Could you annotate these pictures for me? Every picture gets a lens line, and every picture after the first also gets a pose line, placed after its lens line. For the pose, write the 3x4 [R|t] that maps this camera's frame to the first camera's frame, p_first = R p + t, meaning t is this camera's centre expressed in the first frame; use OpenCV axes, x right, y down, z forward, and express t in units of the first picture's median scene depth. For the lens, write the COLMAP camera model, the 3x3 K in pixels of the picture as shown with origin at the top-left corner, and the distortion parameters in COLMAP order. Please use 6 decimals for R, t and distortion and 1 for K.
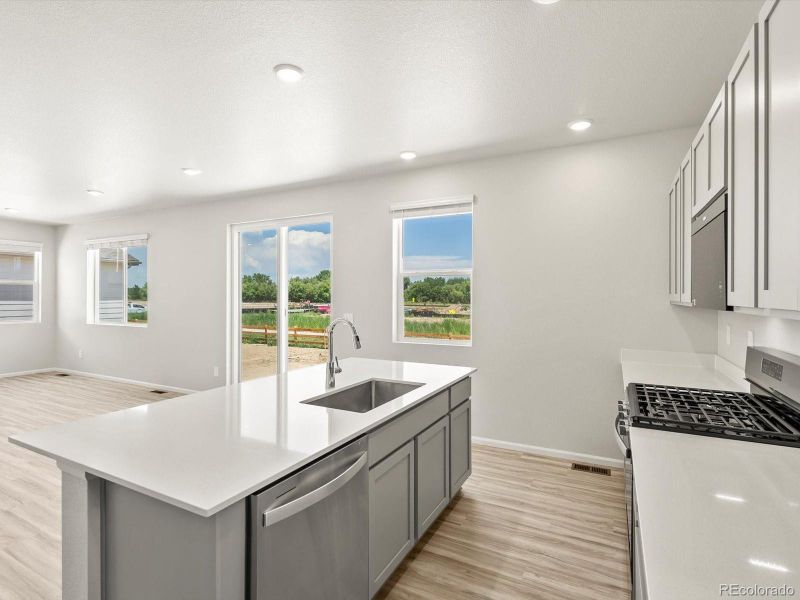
lens RADIAL K [[407.9, 0, 400.0], [0, 407.9, 300.0], [0, 0, 1]] dist [0.000335, 0.001023]
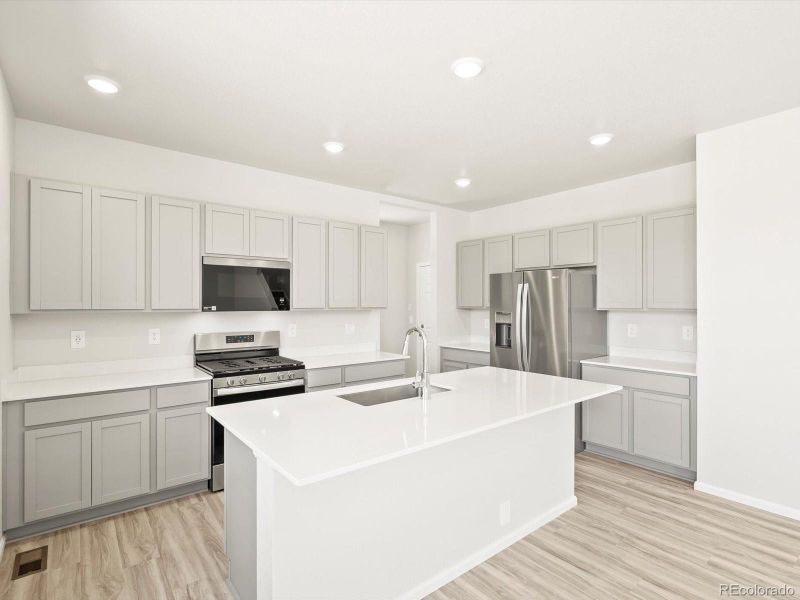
lens RADIAL K [[406.0, 0, 401.5], [0, 406.0, 301.7], [0, 0, 1]] dist [-0.000809, -0.000295]
pose [[-0.916813, 0.002878, 0.399306, -0.282544], [0.003721, 0.999992, 0.001335, -0.010976], [-0.399299, 0.002710, -0.916817, 1.063111]]
